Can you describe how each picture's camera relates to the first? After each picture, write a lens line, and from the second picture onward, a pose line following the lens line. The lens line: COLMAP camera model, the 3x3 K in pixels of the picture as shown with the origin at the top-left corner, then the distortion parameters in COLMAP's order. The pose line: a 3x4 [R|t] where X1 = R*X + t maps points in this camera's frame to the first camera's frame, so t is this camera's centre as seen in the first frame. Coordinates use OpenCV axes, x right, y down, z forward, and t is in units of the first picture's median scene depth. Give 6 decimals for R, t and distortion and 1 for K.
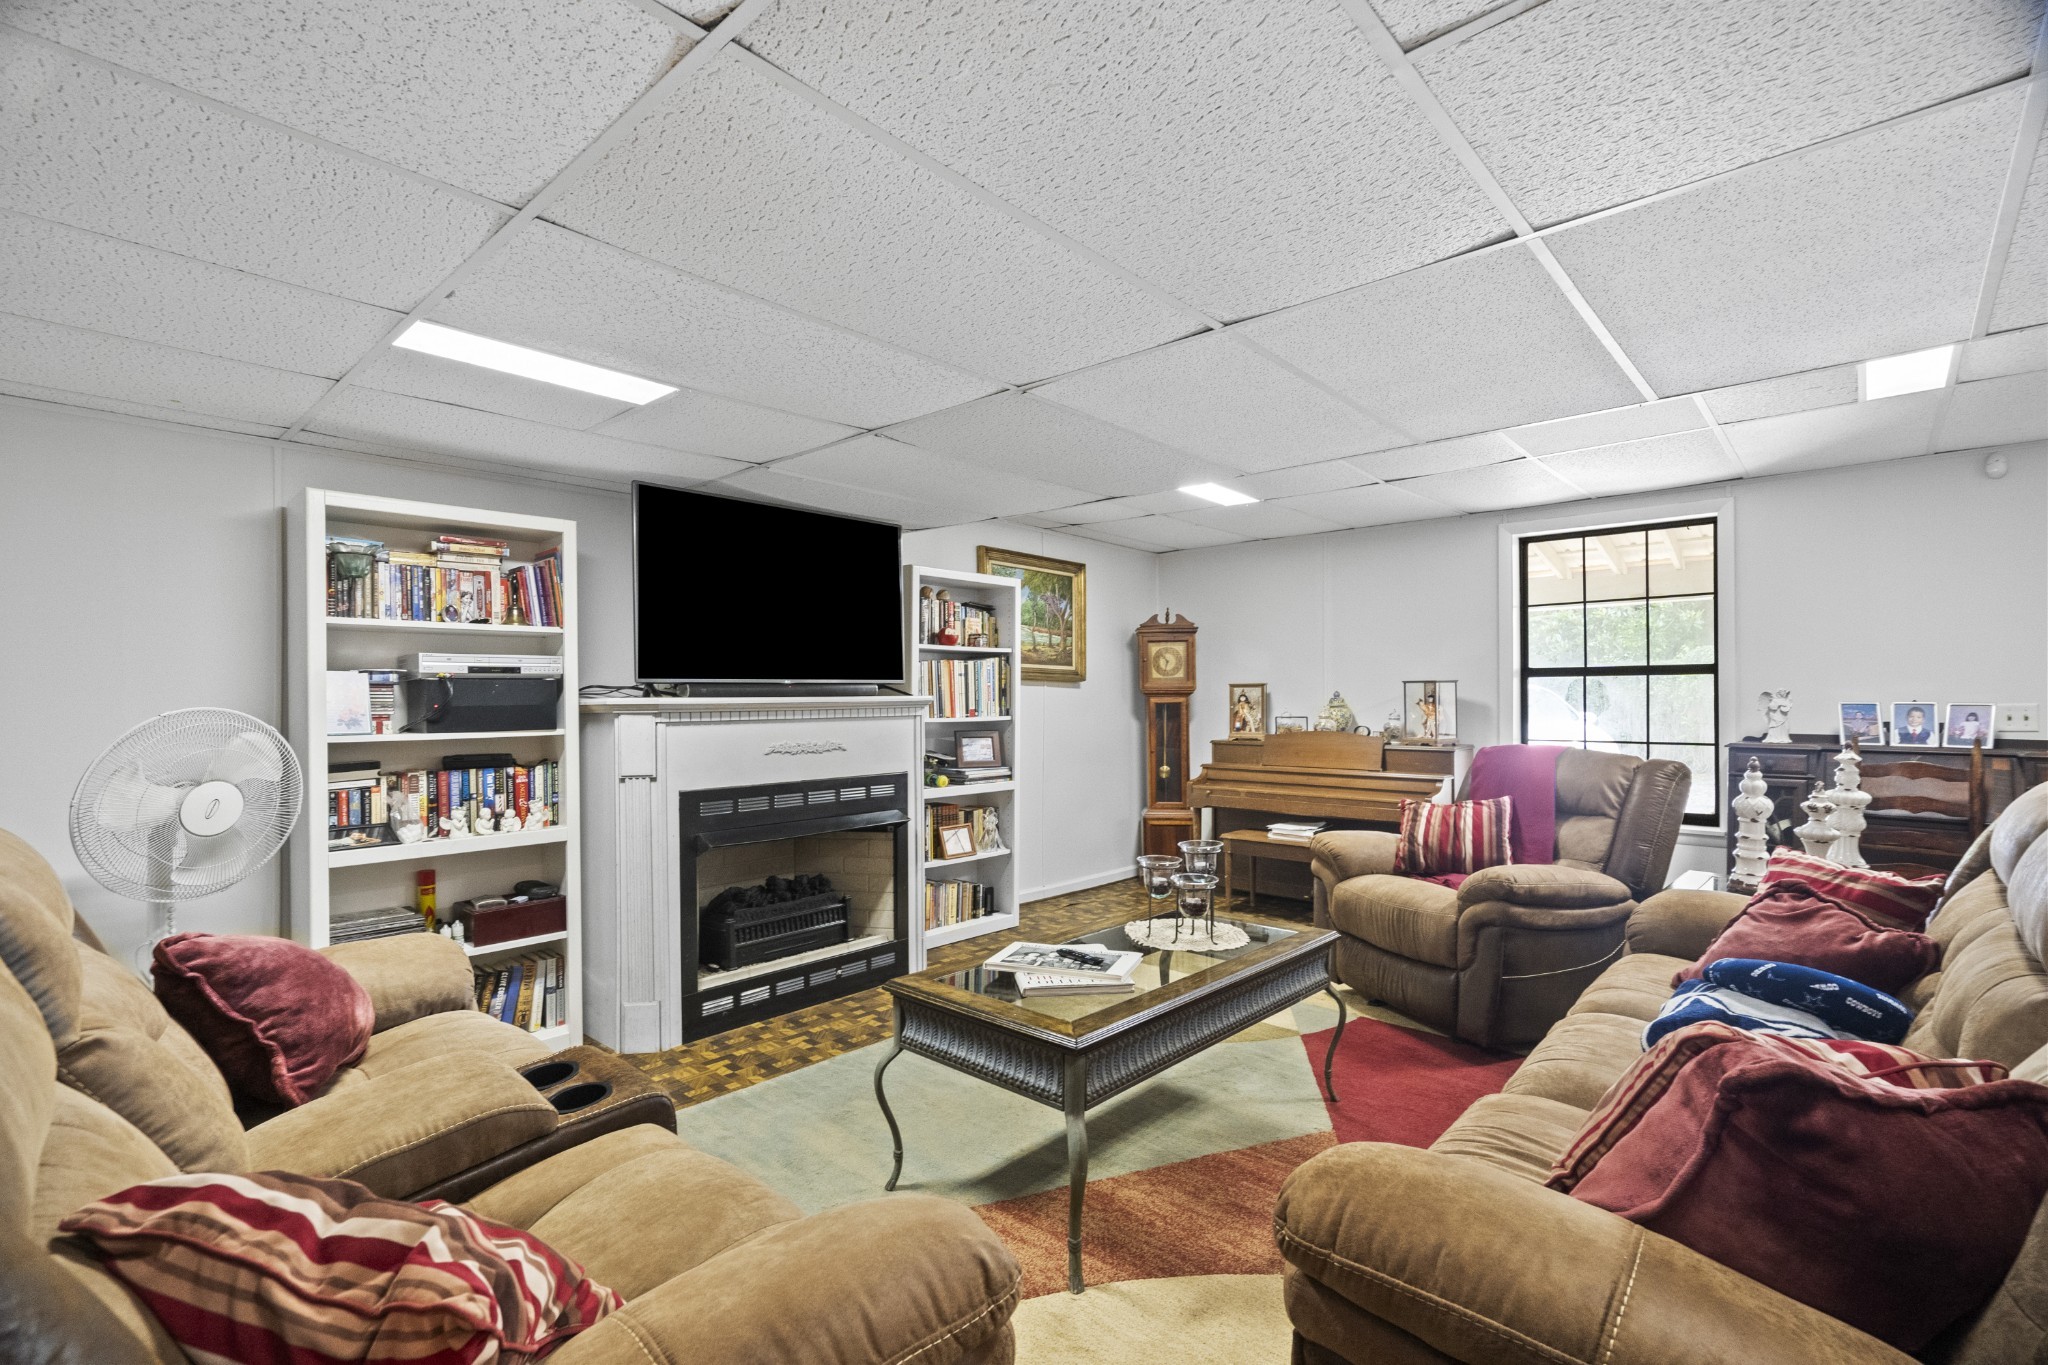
lens RADIAL K [[932.6, 0, 1016.6], [0, 932.6, 697.8], [0, 0, 1]] dist [-0.008072, 0.000253]
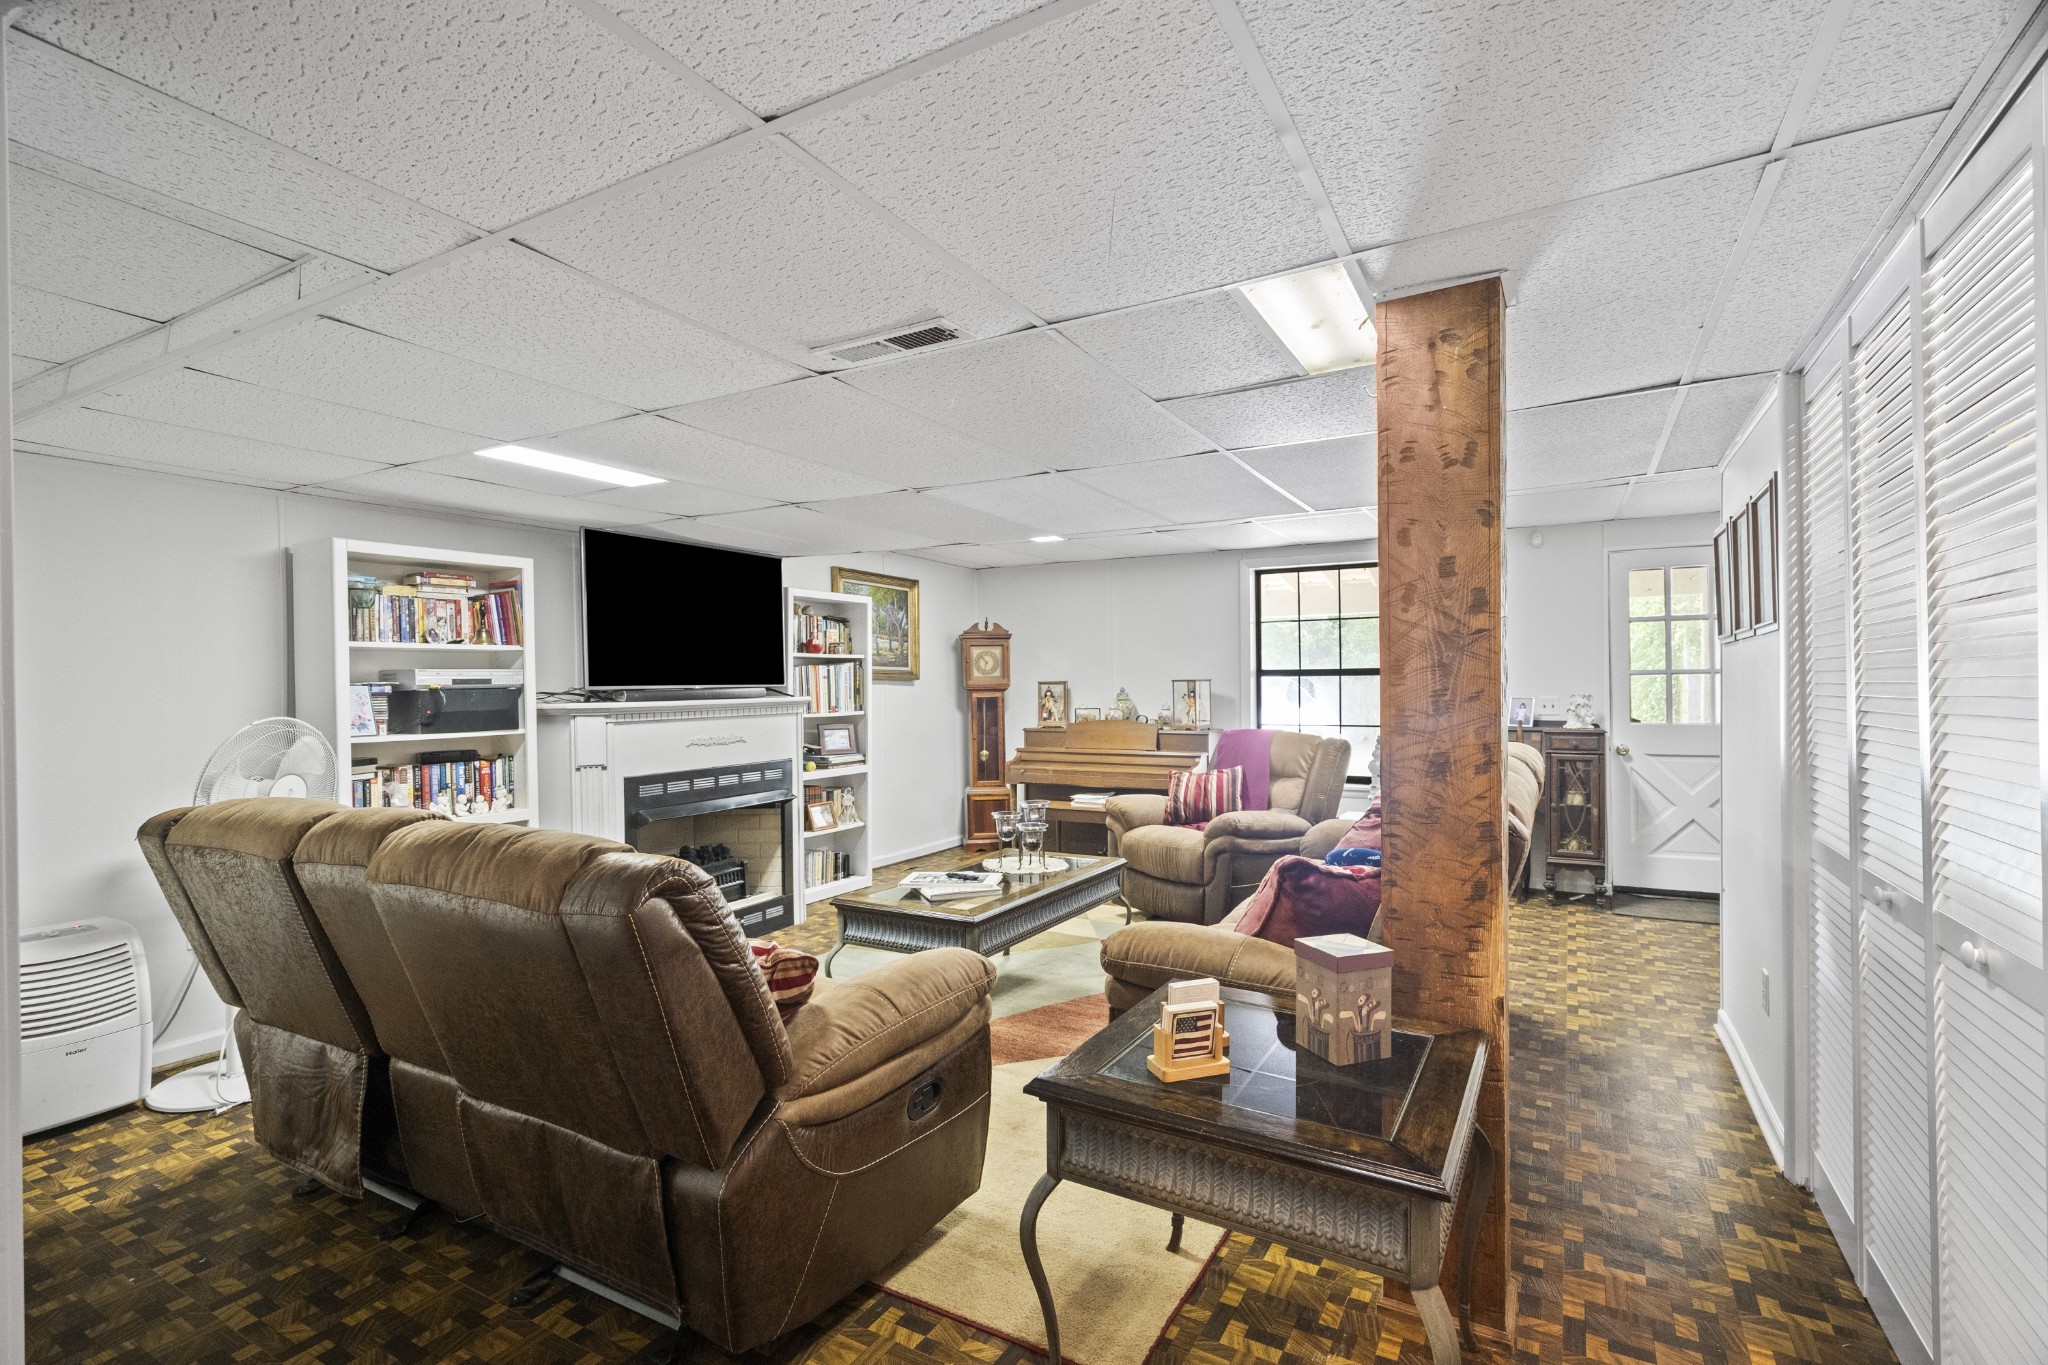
lens RADIAL K [[932.6, 0, 1028.7], [0, 932.6, 682.0], [0, 0, 1]] dist [-0.008072, 0.000253]
pose [[0.973020, -0.004157, 0.230685, -0.115765], [0.004967, 0.999983, -0.002932, -0.019790], [-0.230669, 0.003999, 0.973024, -0.323835]]
